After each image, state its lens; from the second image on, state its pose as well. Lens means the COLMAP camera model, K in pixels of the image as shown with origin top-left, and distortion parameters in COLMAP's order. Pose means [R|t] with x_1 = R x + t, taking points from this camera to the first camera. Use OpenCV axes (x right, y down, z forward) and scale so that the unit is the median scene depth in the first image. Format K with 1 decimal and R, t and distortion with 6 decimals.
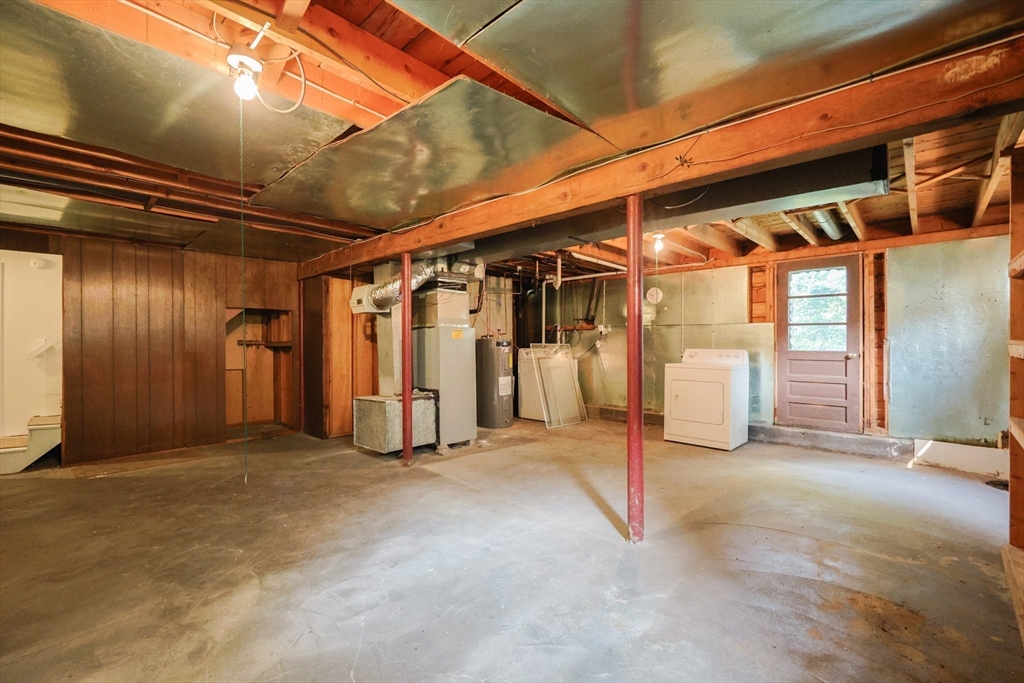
lens RADIAL K [[444.4, 0, 519.9], [0, 444.4, 342.5], [0, 0, 1]] dist [-0.001437, -0.000258]
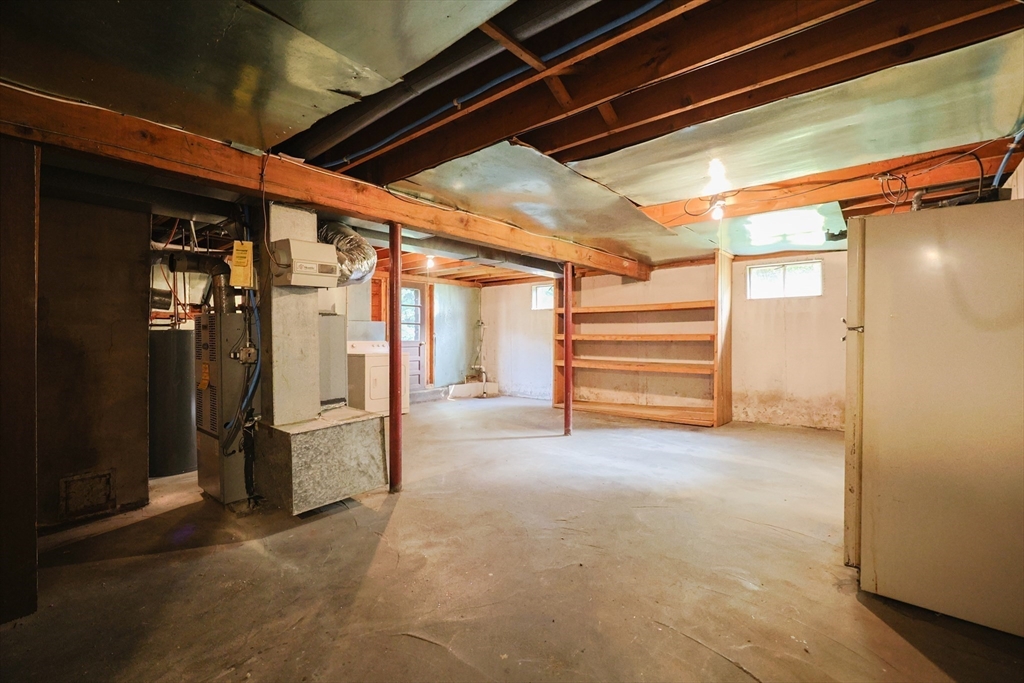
lens RADIAL K [[444.4, 0, 519.9], [0, 444.4, 342.5], [0, 0, 1]] dist [-0.001437, -0.000258]
pose [[-0.057463, -0.019836, 0.998151, -1.088136], [0.002894, 0.999795, 0.020035, -0.006995], [-0.998343, 0.004040, -0.057394, 0.841412]]
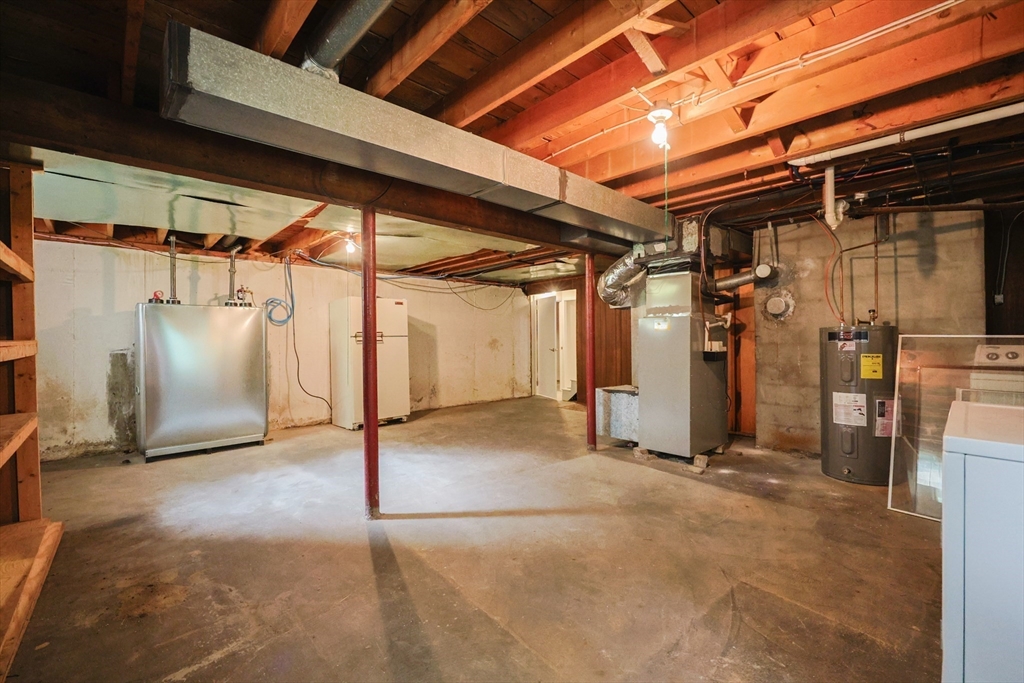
lens RADIAL K [[430.1, 0, 510.4], [0, 430.1, 344.2], [0, 0, 1]] dist [-0.000771, 0.000152]
pose [[-0.084735, 0.018380, -0.996234, 0.829825], [0.011886, 0.999777, 0.017434, -0.002310], [0.996333, -0.010364, -0.084935, 0.914512]]
